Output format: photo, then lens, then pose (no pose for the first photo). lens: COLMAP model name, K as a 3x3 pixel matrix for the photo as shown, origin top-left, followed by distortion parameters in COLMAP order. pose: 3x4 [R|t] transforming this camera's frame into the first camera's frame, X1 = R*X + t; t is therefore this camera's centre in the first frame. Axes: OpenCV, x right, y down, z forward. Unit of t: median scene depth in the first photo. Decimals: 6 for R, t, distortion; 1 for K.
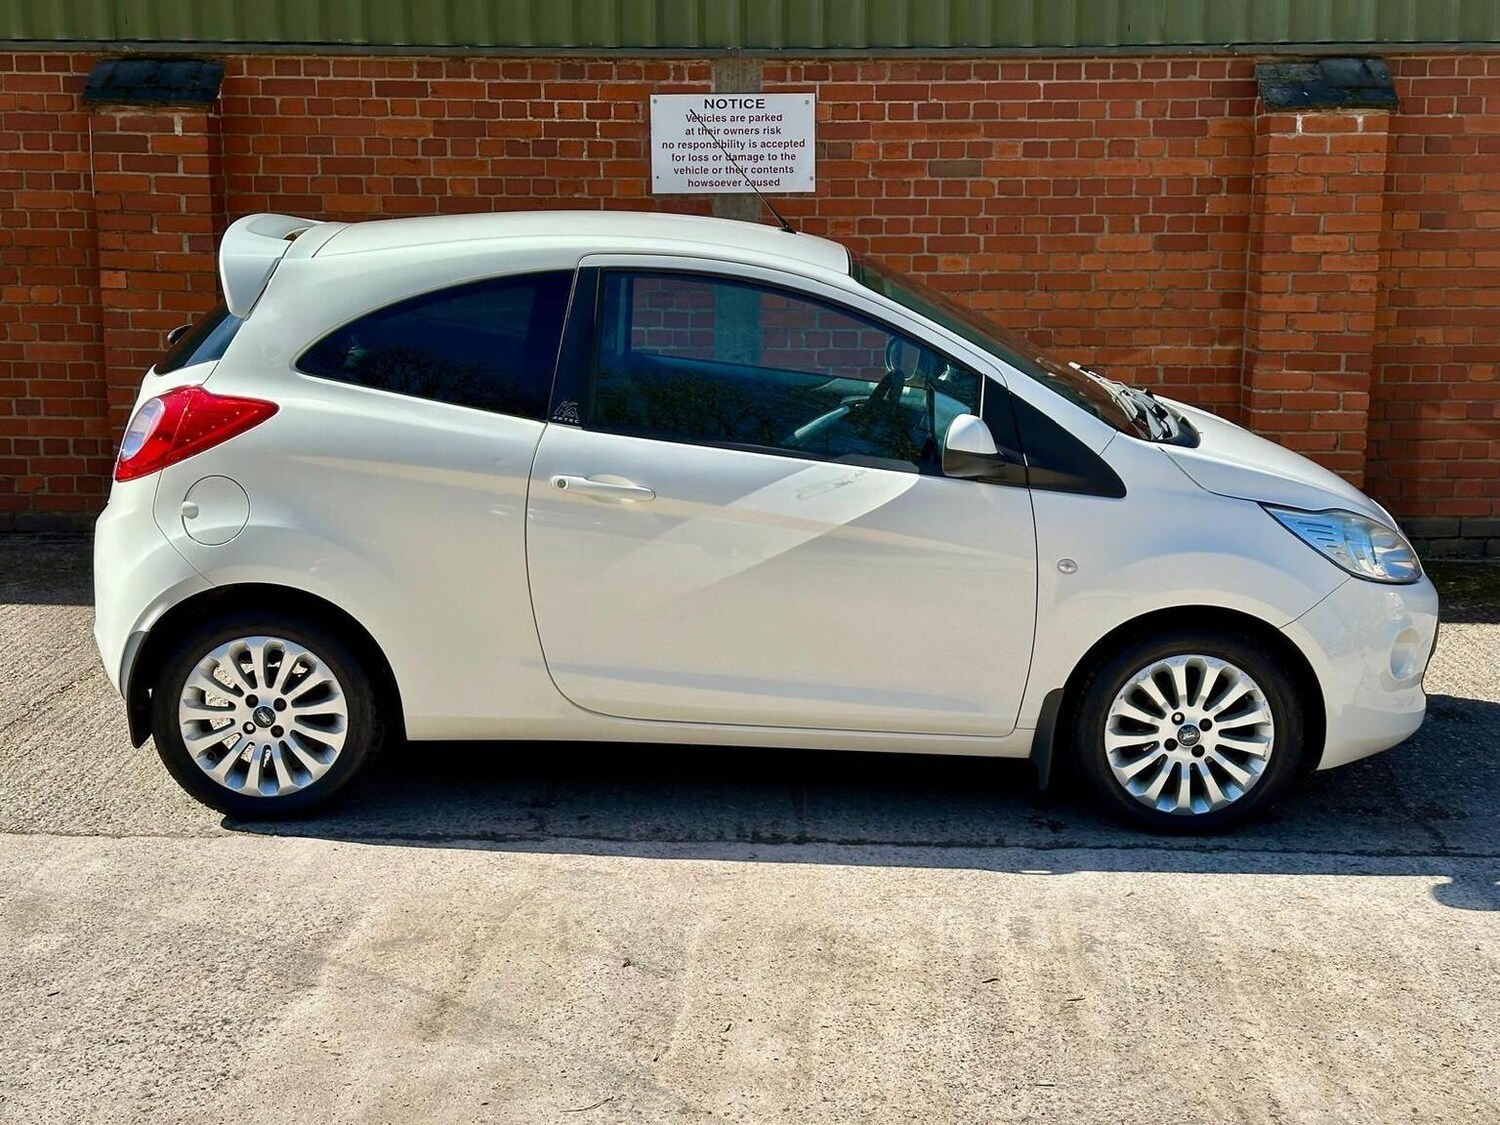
lens RADIAL K [[2075.2, 0, 746.8], [0, 2075.2, 561.1], [0, 0, 1]] dist [0.205946, -0.428924]
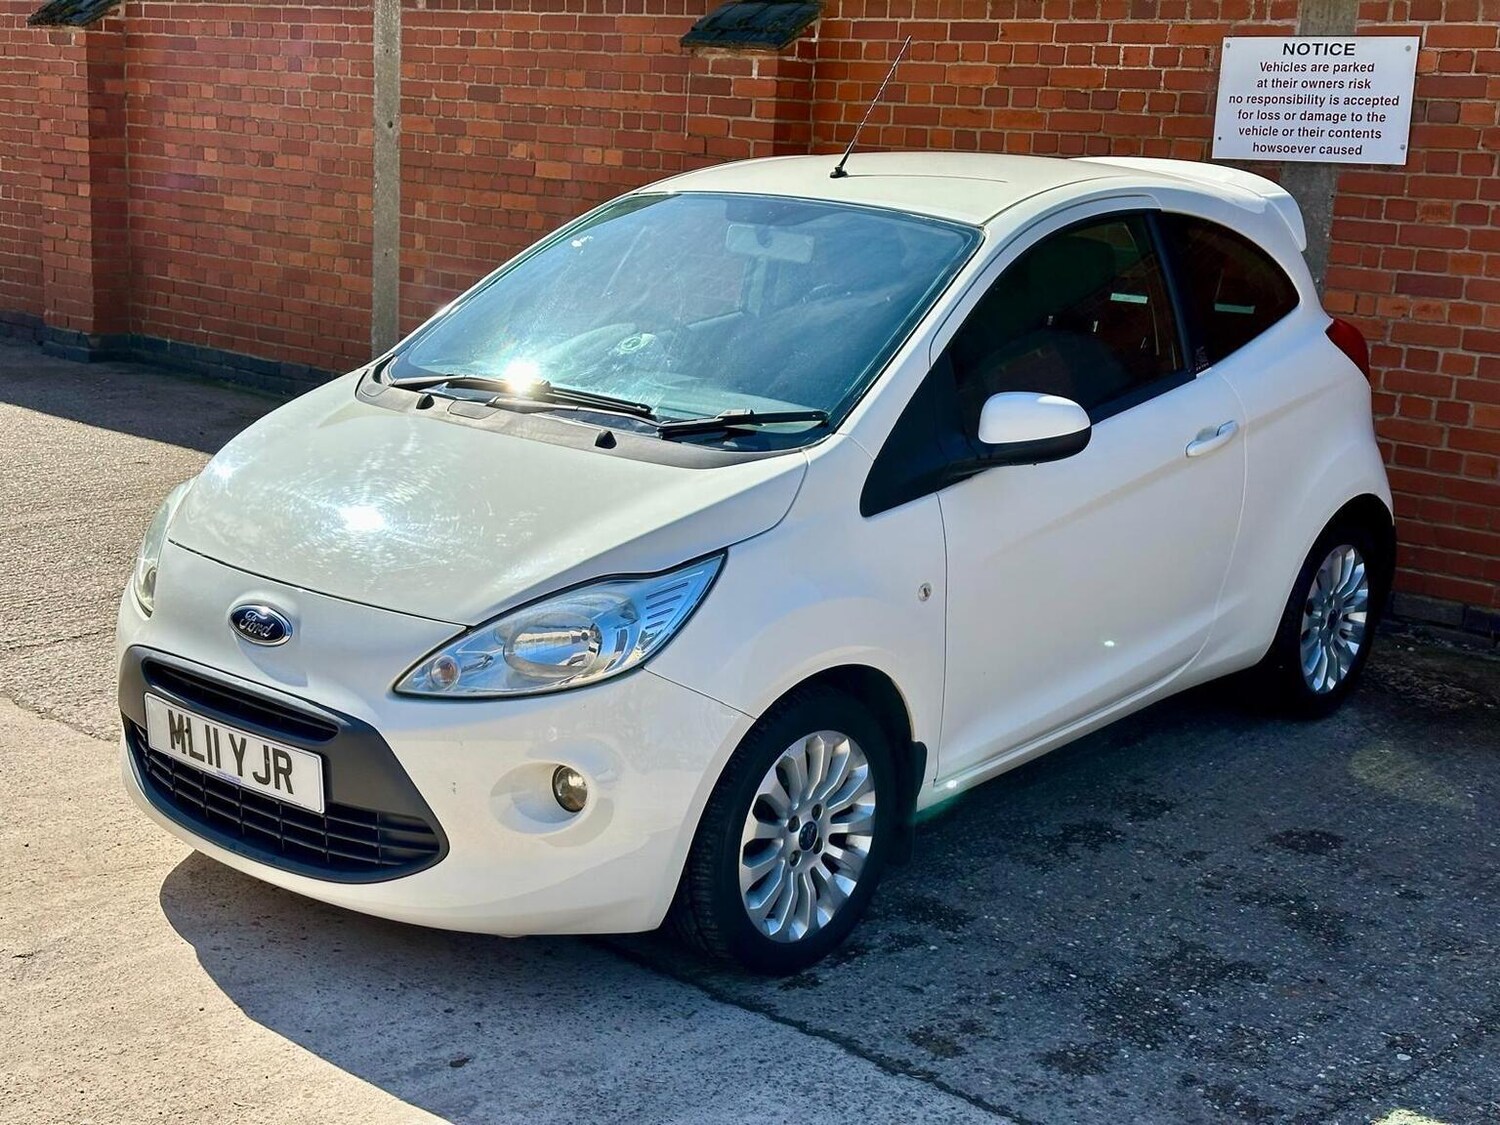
lens RADIAL K [[2080.4, 0, 732.4], [0, 2080.4, 566.1], [0, 0, 1]] dist [0.221214, -0.515677]
pose [[0.756500, 0.172387, -0.630865, 0.366355], [-0.169827, 0.983324, 0.065051, -0.040761], [0.631559, 0.057927, 0.773161, 0.250387]]
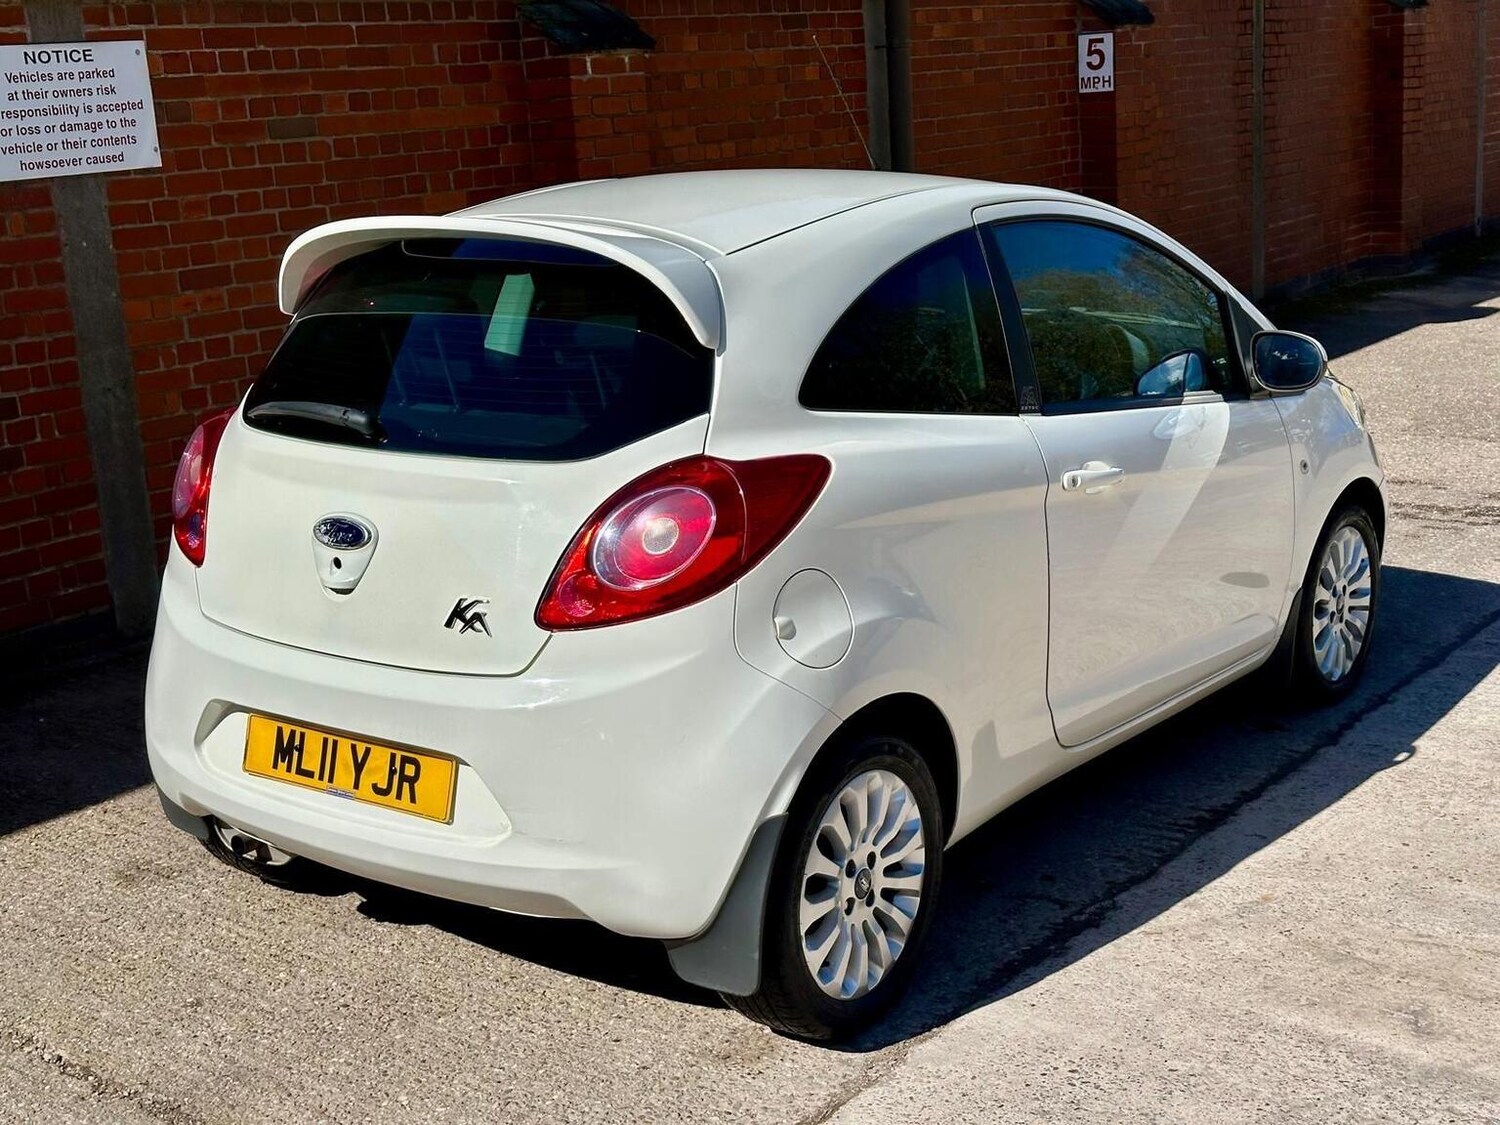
lens RADIAL K [[2066.8, 0, 757.2], [0, 2066.8, 556.1], [0, 0, 1]] dist [0.233874, -0.538317]
pose [[0.579071, -0.220201, 0.784977, -0.494070], [0.213129, 0.970239, 0.114946, -0.078907], [-0.786926, 0.100739, 0.608769, 0.361059]]
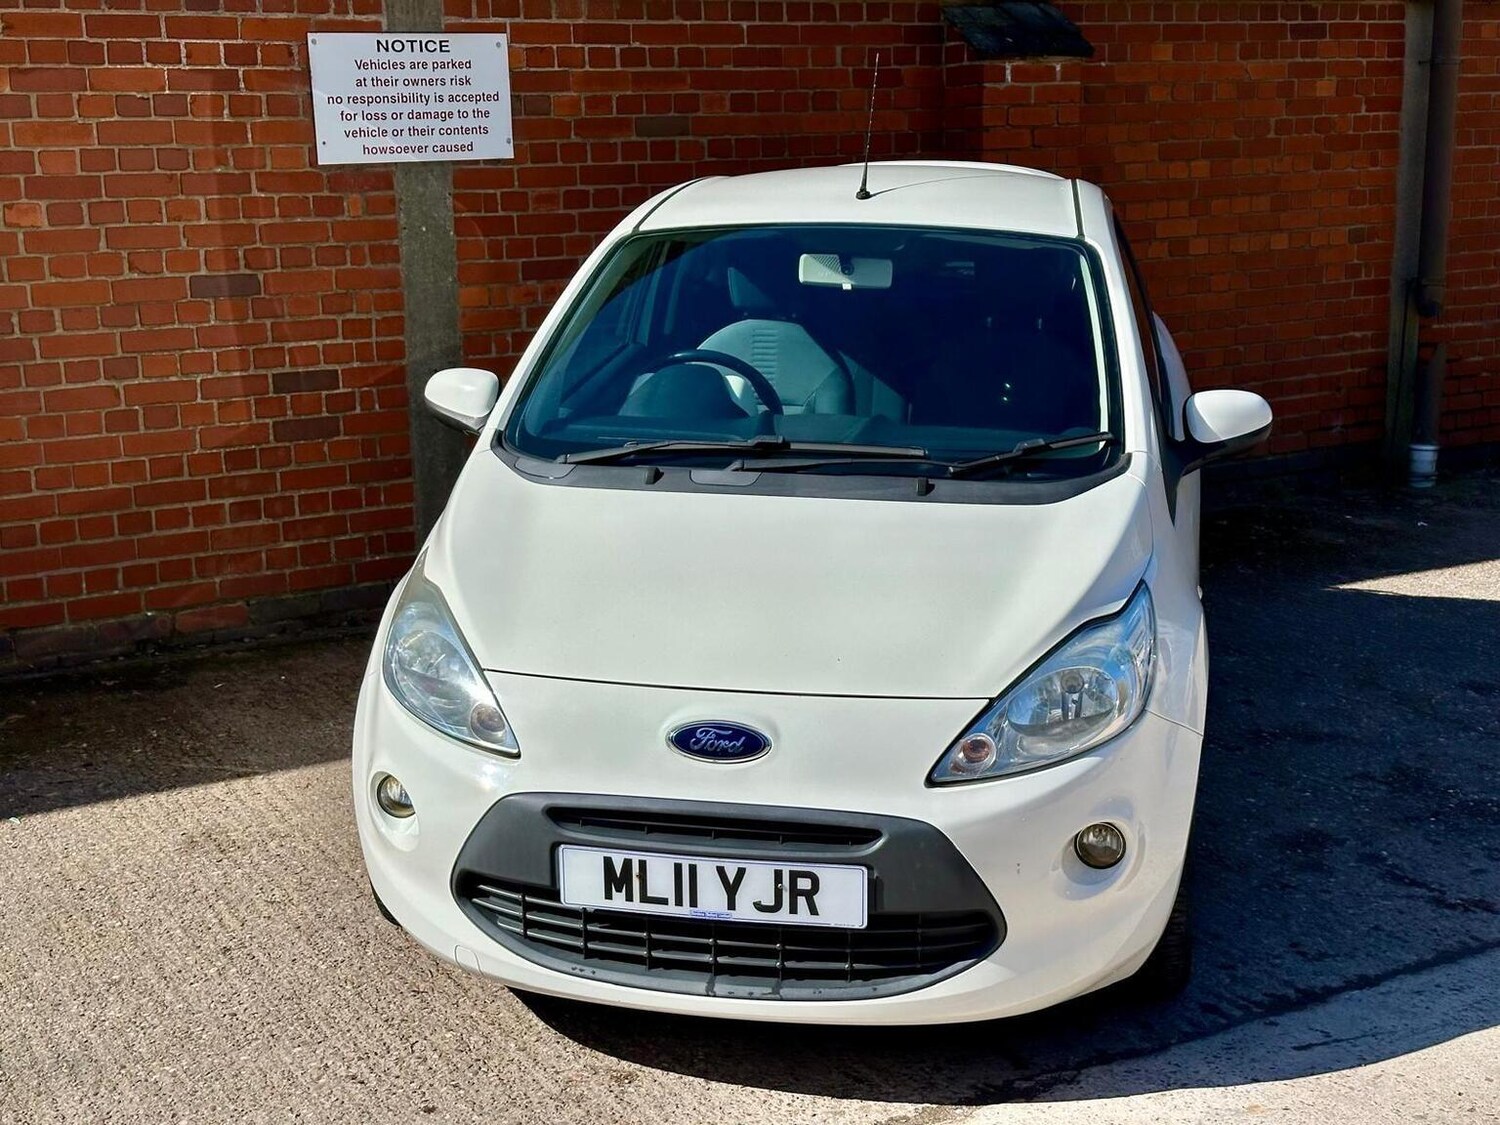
lens RADIAL K [[2080.1, 0, 759.1], [0, 2080.1, 561.3], [0, 0, 1]] dist [0.213932, -0.459116]
pose [[0.842504, -0.128893, 0.523042, -0.331286], [0.117516, 0.991544, 0.055055, -0.057257], [-0.525715, 0.015082, 0.850527, 0.270802]]
